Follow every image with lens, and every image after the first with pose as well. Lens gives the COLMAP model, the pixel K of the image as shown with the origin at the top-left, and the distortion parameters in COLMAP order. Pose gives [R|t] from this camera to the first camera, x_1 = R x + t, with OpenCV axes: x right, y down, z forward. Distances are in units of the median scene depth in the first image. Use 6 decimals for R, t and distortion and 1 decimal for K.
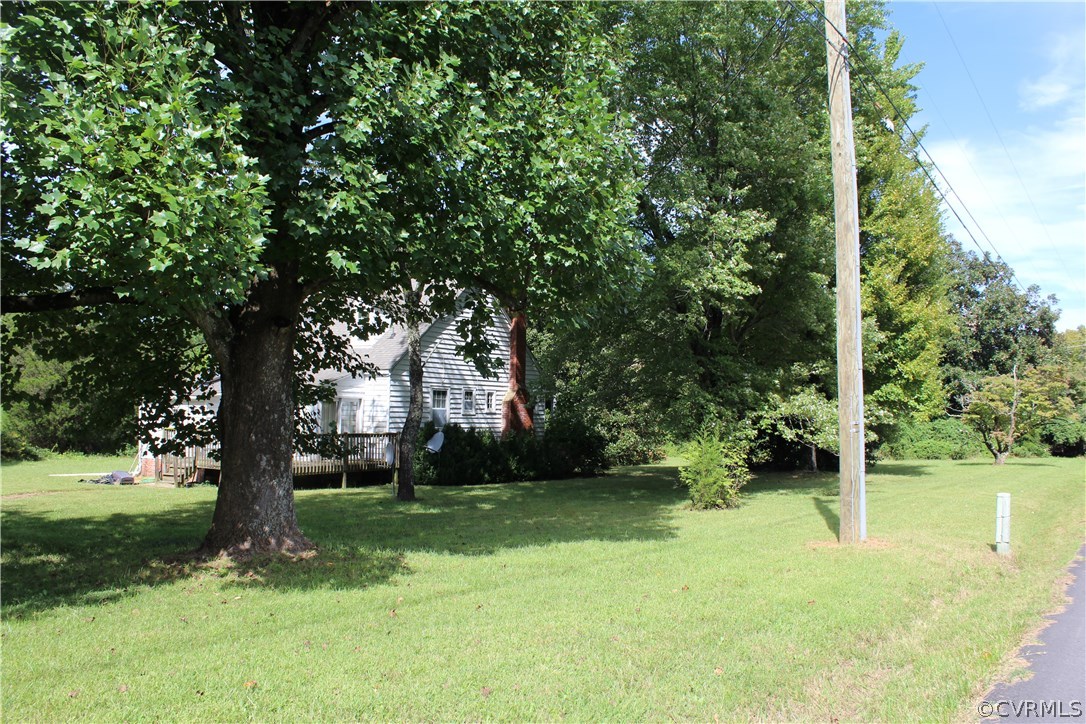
lens RADIAL K [[935.5, 0, 541.1], [0, 935.5, 359.1], [0, 0, 1]] dist [-0.087625, 0.003886]
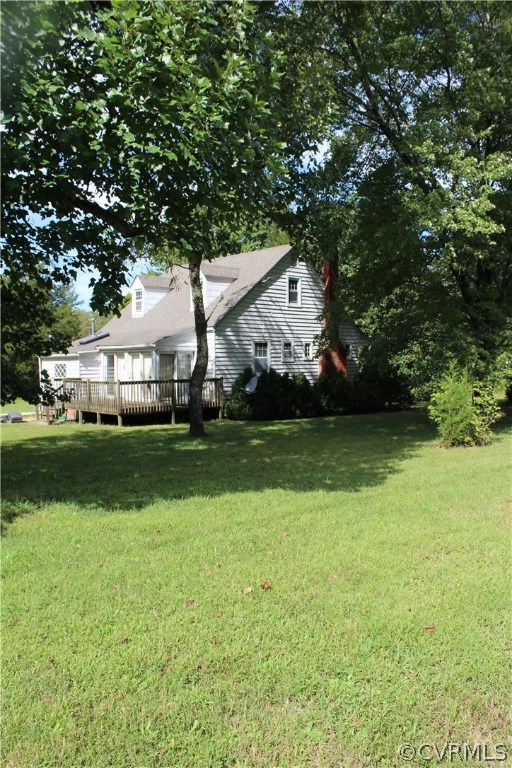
lens RADIAL K [[661.6, 0, 258.4], [0, 661.6, 384.6], [0, 0, 1]] dist [-0.087625, 0.003886]
pose [[0.975006, -0.016983, -0.221527, 0.085379], [0.037000, 0.995562, 0.086525, 0.014037], [0.219074, -0.092559, 0.971308, 0.165031]]
